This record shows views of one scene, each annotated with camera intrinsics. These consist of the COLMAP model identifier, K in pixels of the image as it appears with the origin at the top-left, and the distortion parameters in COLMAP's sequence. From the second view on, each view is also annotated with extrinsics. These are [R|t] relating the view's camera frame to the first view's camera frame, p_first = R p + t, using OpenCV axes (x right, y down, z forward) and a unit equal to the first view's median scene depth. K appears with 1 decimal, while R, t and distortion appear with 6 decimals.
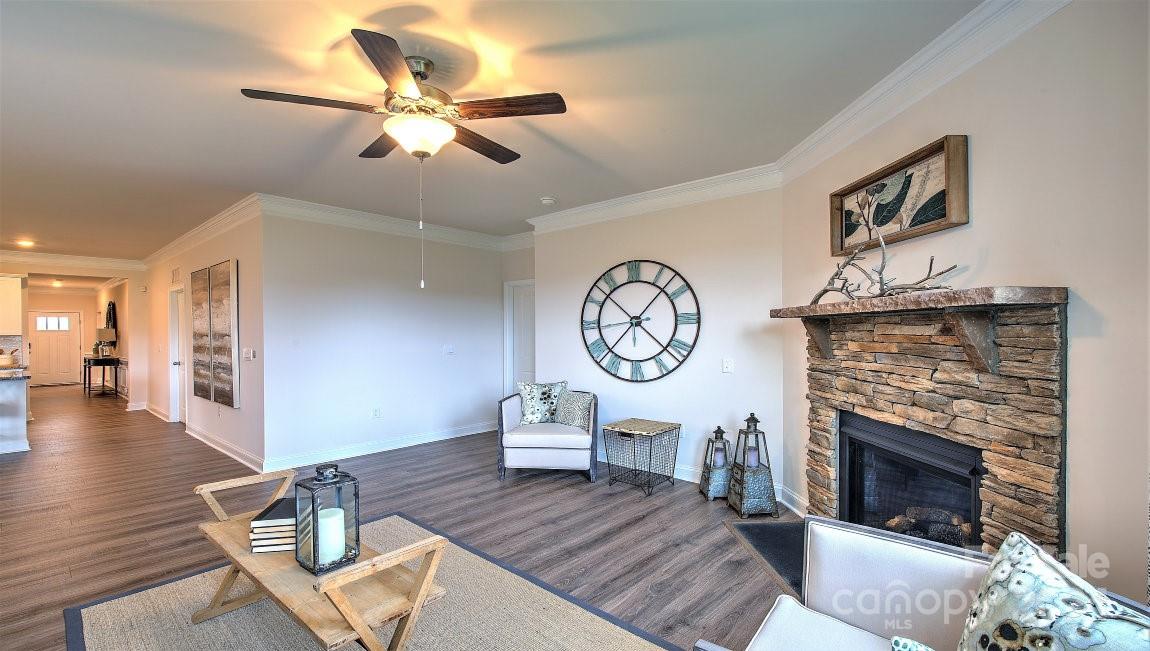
lens RADIAL K [[497.6, 0, 585.5], [0, 497.6, 335.3], [0, 0, 1]] dist [0.001451, -0.000355]
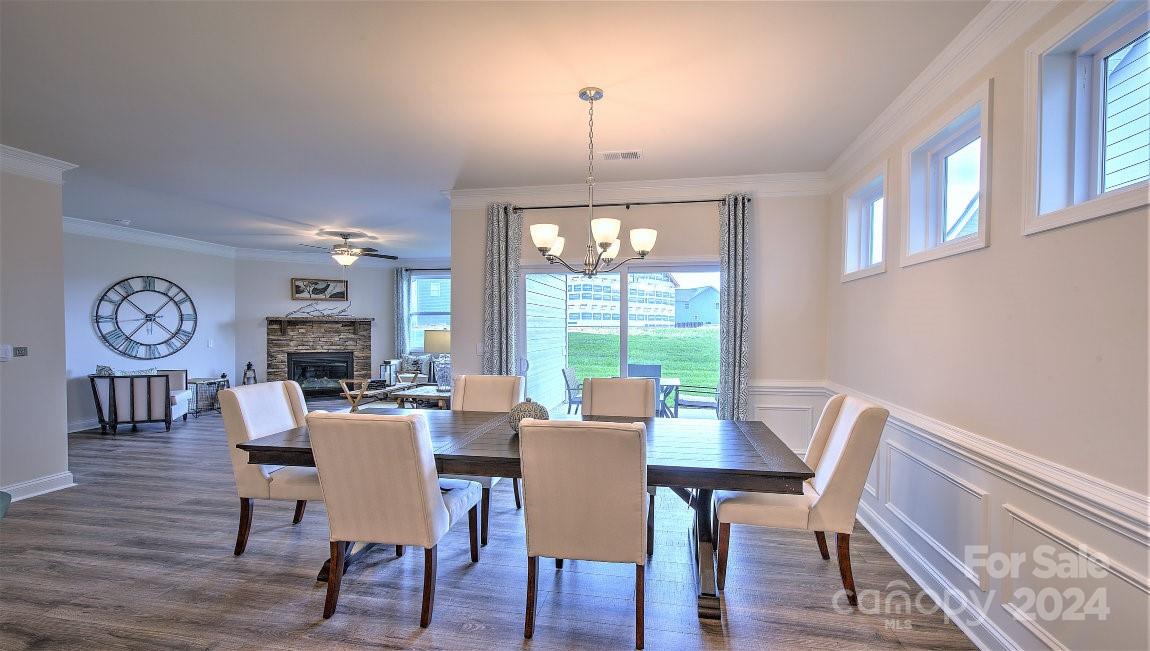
lens RADIAL K [[497.6, 0, 585.5], [0, 497.6, 335.3], [0, 0, 1]] dist [0.001451, -0.000355]
pose [[-0.519537, -0.013991, 0.854333, -1.931023], [0.002692, 0.999834, 0.018011, 0.000402], [-0.854443, 0.011658, -0.519414, 0.711138]]
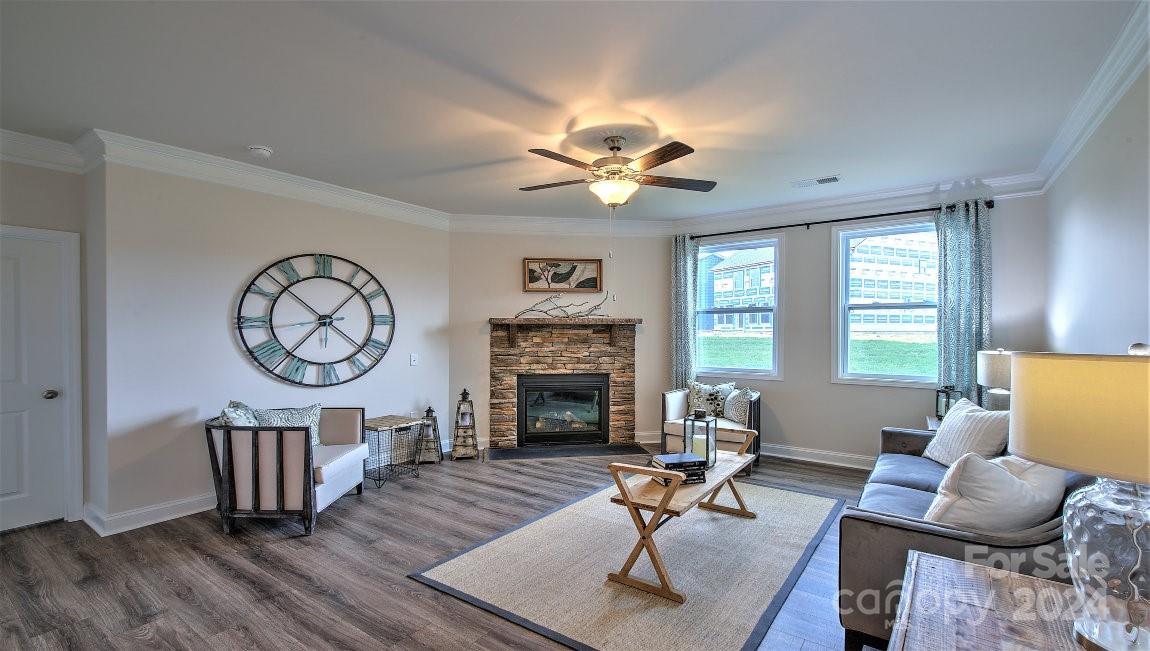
lens RADIAL K [[508.7, 0, 594.7], [0, 508.7, 331.2], [0, 0, 1]] dist [0.001386, -0.000250]
pose [[-0.126104, 0.004270, 0.992008, -0.953129], [0.007109, 0.999969, -0.003400, -0.001790], [-0.991992, 0.006624, -0.126131, 0.663936]]
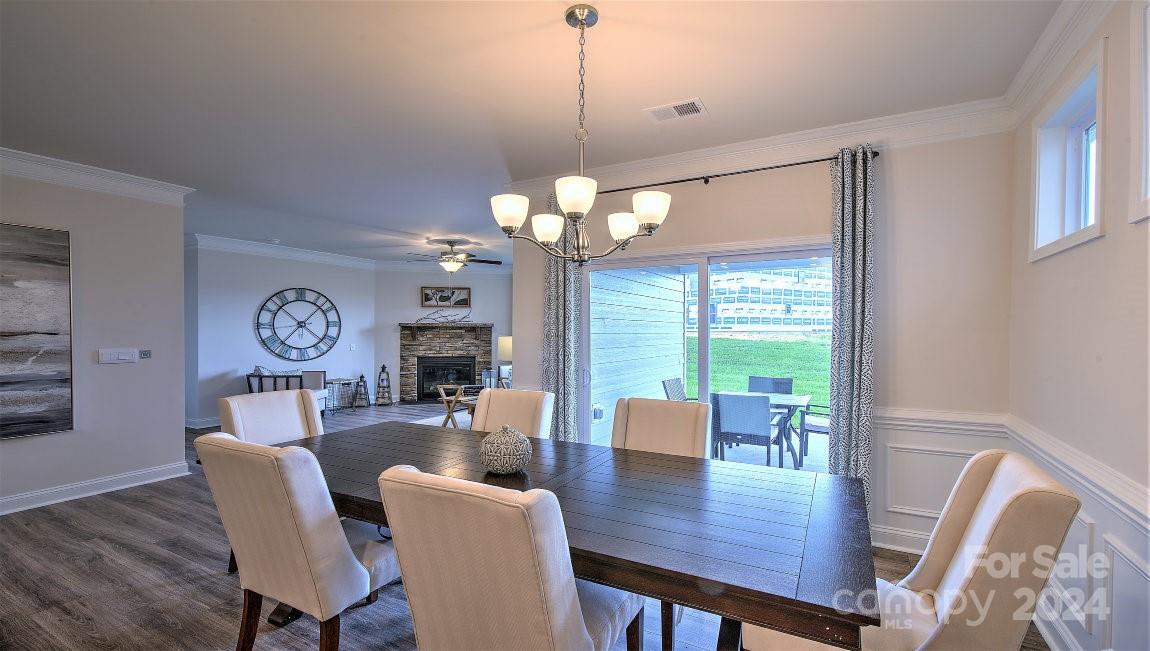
lens RADIAL K [[497.6, 0, 585.5], [0, 497.6, 335.3], [0, 0, 1]] dist [0.001451, -0.000355]
pose [[-0.224526, -0.005677, 0.974452, -1.846327], [0.003141, 0.999974, 0.006549, -0.000148], [-0.974463, 0.004531, -0.224502, 0.477119]]
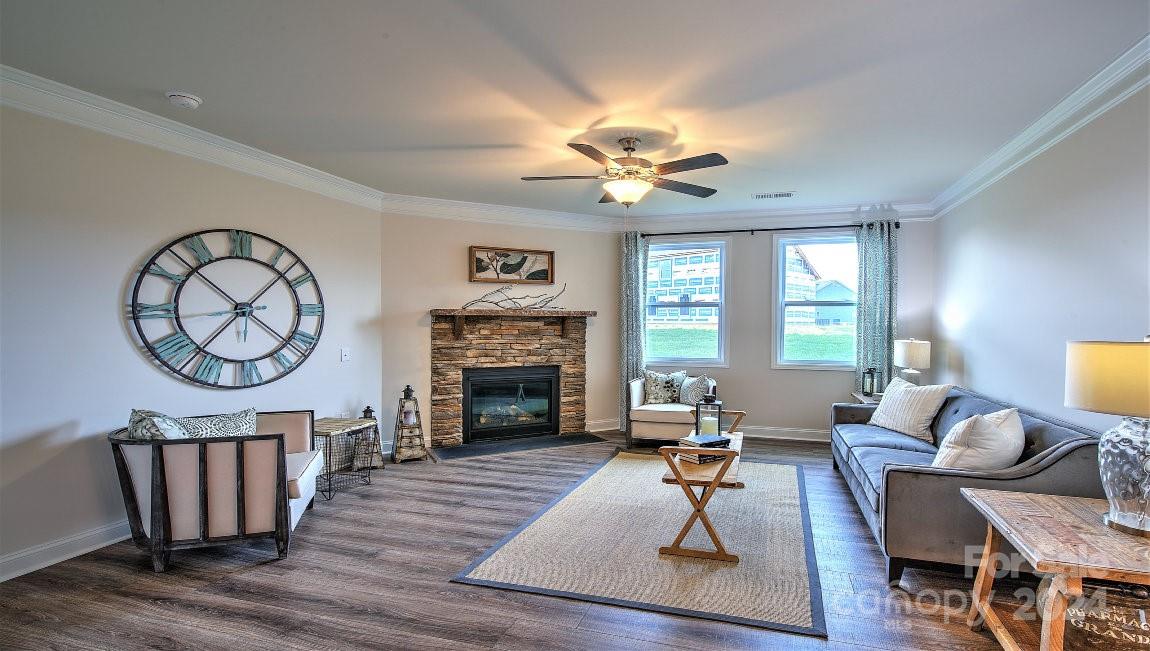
lens RADIAL K [[502.8, 0, 644.7], [0, 502.8, 332.6], [0, 0, 1]] dist [0.000342, -0.000707]
pose [[-0.433447, -0.013949, 0.901071, -0.930546], [0.003731, 0.999844, 0.017273, -0.003871], [-0.901171, 0.010849, -0.433327, 0.827822]]
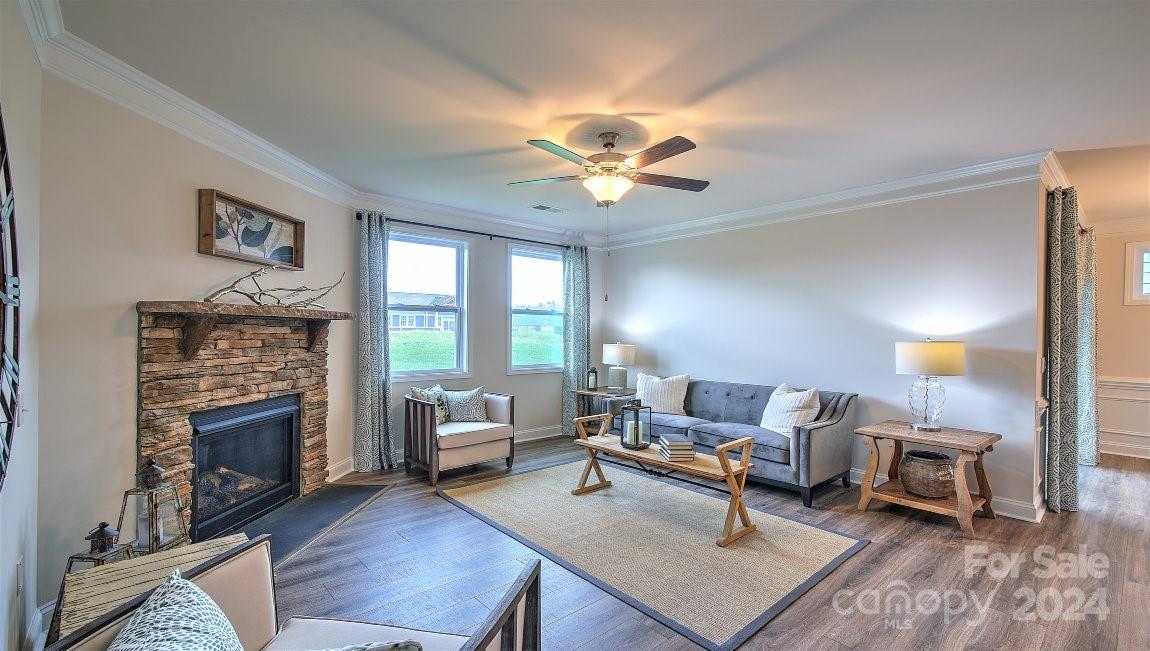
lens RADIAL K [[497.6, 0, 585.5], [0, 497.6, 335.3], [0, 0, 1]] dist [0.001451, -0.000355]
pose [[-0.994152, -0.001577, 0.107975, -0.226035], [-0.000315, 0.999931, 0.011702, -0.006758], [-0.107986, 0.011599, -0.994085, 1.279315]]
